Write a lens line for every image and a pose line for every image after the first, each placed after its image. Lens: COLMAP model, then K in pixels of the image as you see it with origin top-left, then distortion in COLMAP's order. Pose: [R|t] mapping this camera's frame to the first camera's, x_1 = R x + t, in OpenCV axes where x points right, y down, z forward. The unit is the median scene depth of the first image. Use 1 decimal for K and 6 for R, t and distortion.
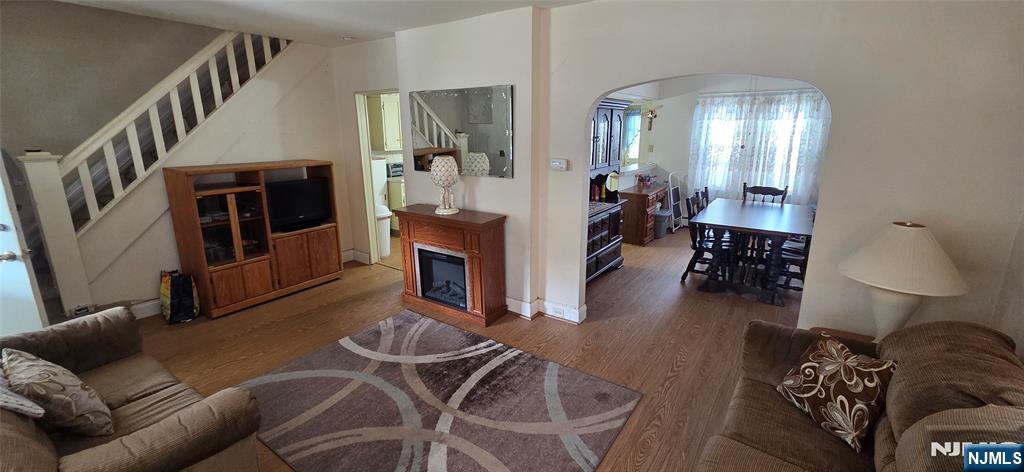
lens RADIAL K [[421.1, 0, 511.8], [0, 421.1, 230.3], [0, 0, 1]] dist [0.002846, 0.000423]
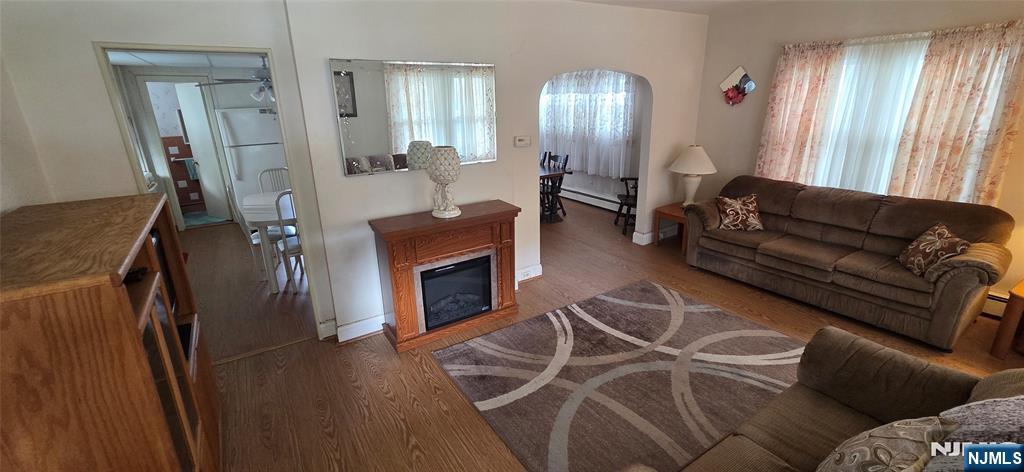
lens RADIAL K [[421.1, 0, 508.9], [0, 421.1, 230.3], [0, 0, 1]] dist [0.002846, 0.000423]
pose [[0.374560, -0.277897, 0.884578, -1.026521], [0.239600, 0.950635, 0.197195, -0.177178], [-0.895710, 0.138083, 0.422654, 0.660666]]
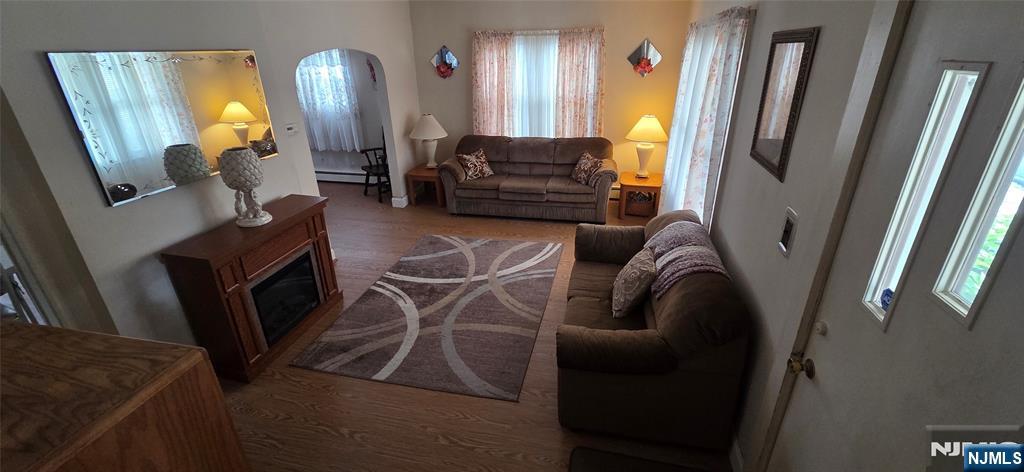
lens RADIAL K [[421.1, 0, 512.3], [0, 421.1, 233.2], [0, 0, 1]] dist [0.002846, 0.000423]
pose [[-0.371901, -0.364194, 0.853846, -1.187429], [0.241135, 0.850344, 0.467728, -0.324083], [-0.896406, 0.379840, -0.228424, 0.927589]]
